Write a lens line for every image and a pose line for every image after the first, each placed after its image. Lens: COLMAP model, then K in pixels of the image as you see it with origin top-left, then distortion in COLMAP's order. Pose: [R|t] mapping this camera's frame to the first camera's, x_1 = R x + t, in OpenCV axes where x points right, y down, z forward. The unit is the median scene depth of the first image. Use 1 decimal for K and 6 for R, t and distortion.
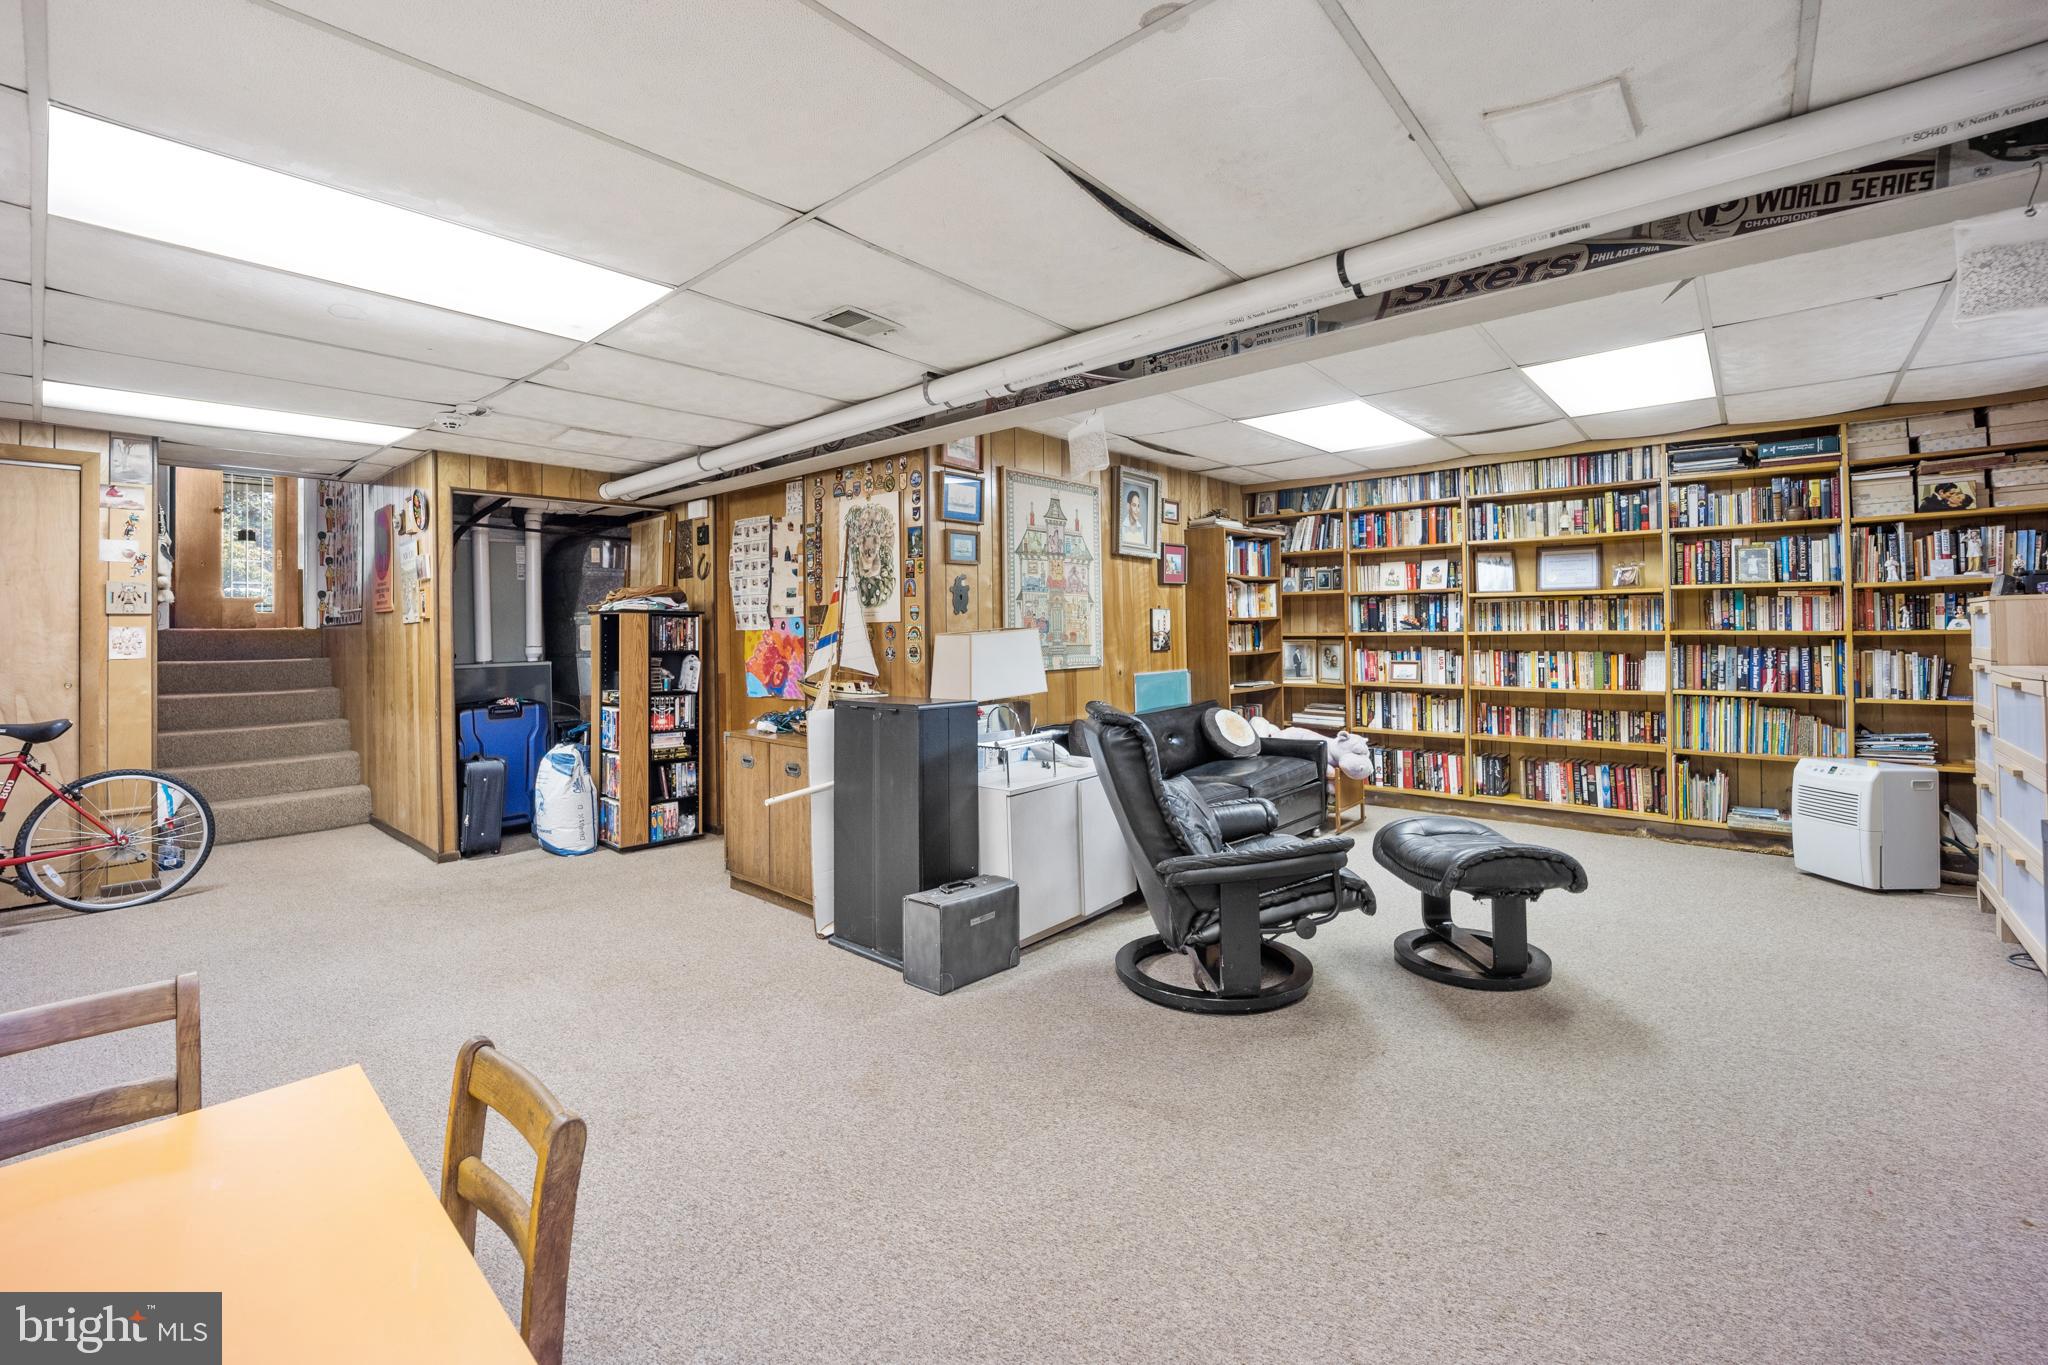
lens RADIAL K [[868.9, 0, 1029.2], [0, 868.9, 649.1], [0, 0, 1]] dist [-0.001198, -0.000096]
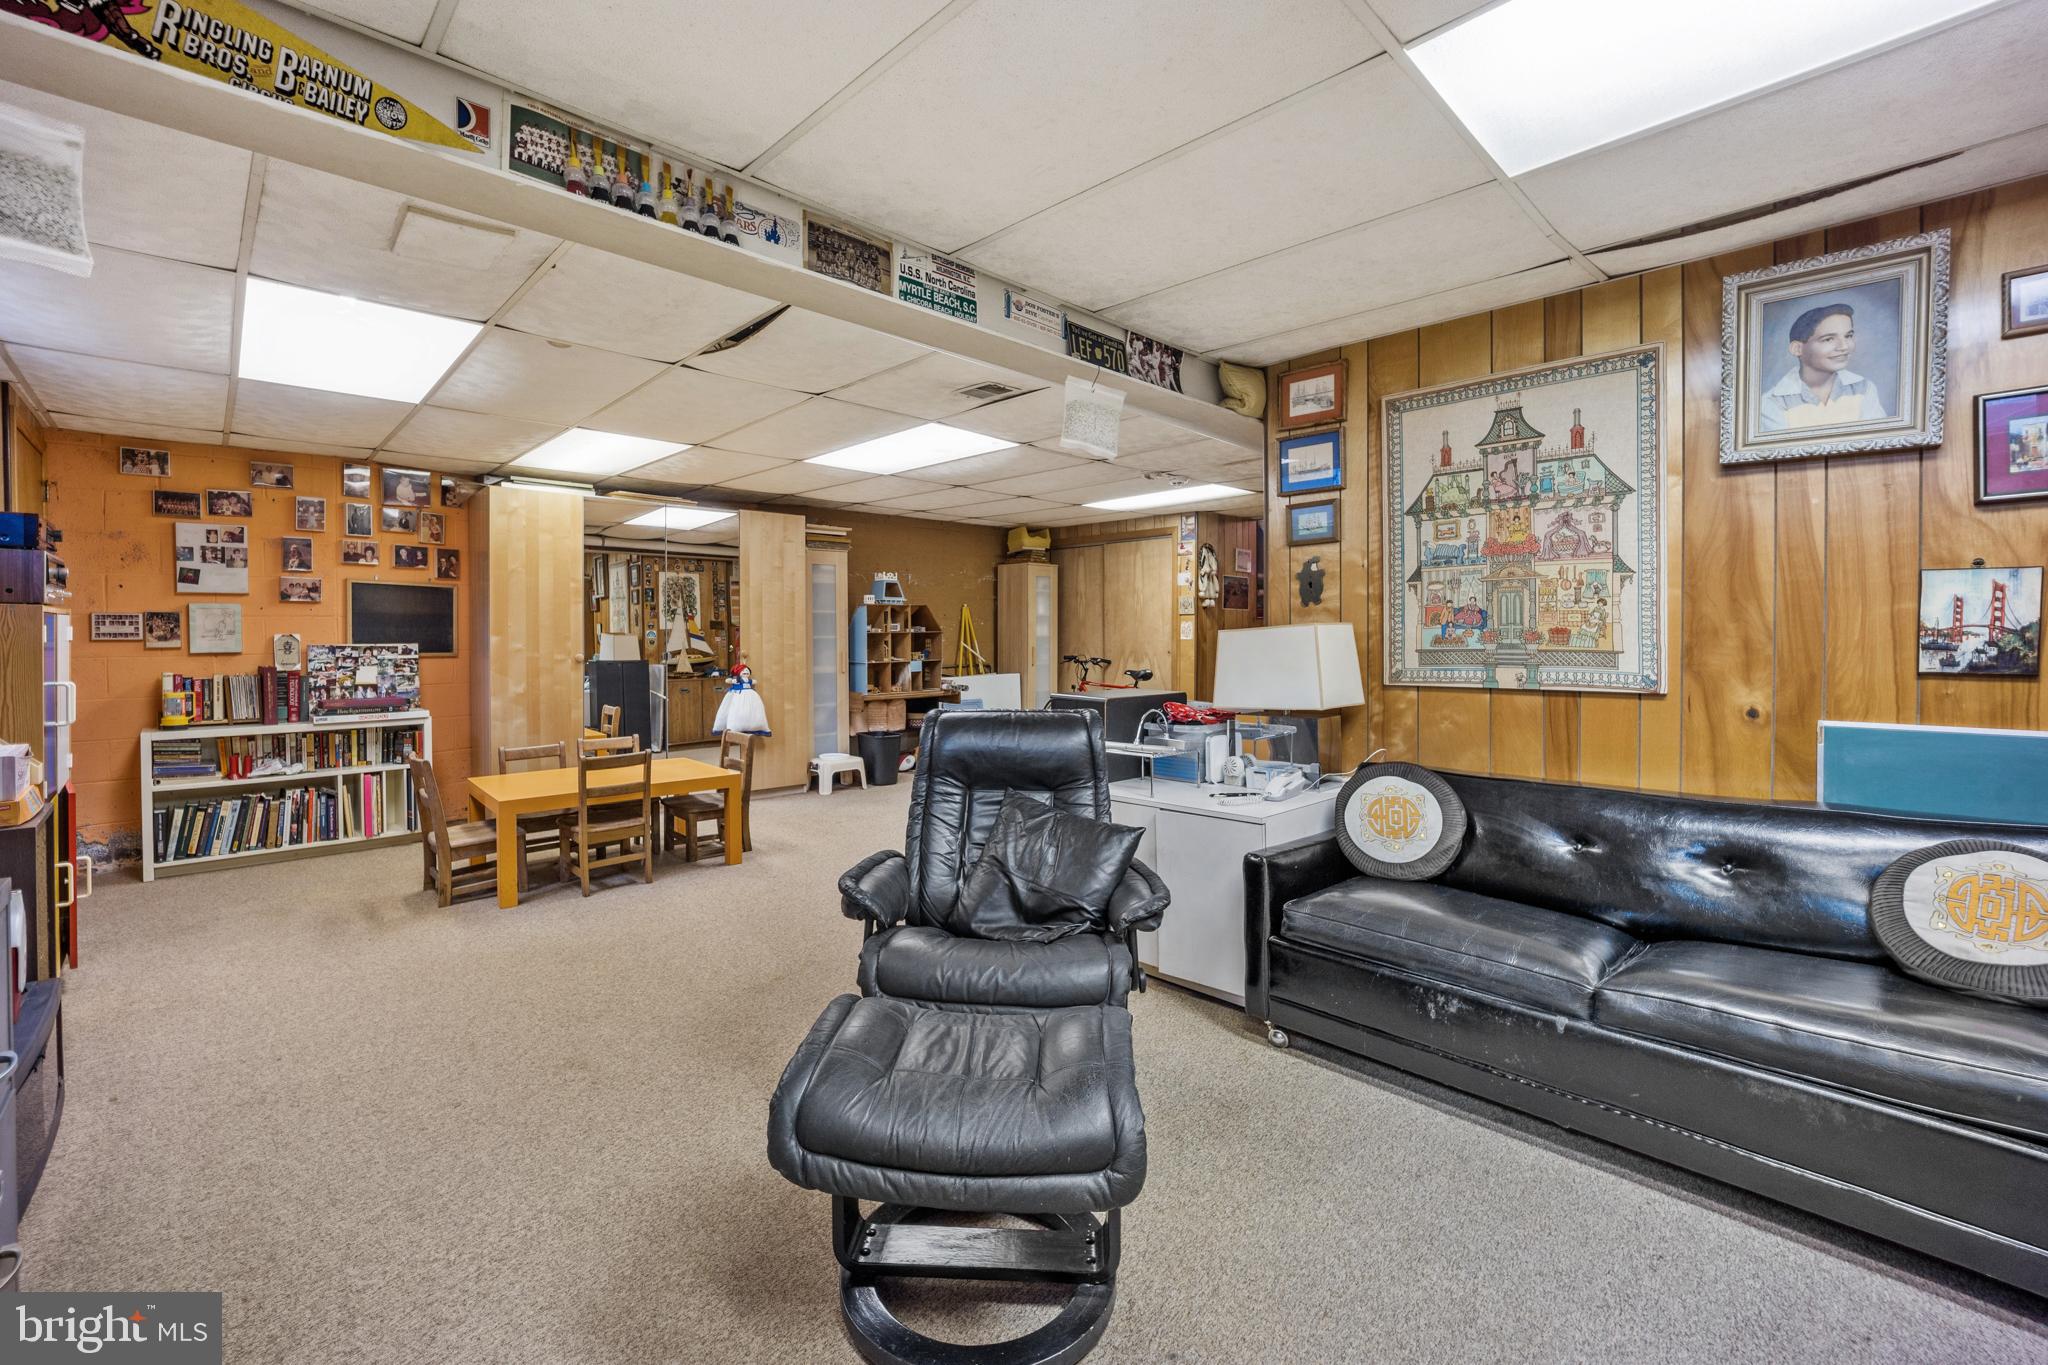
lens RADIAL K [[849.7, 0, 1021.8], [0, 849.7, 672.0], [0, 0, 1]] dist [-0.003536, -0.000215]
pose [[-0.082309, 0.060079, -0.994794, 0.729606], [-0.014226, 0.998009, 0.061450, -0.022616], [0.996505, 0.019210, -0.081290, 0.784373]]
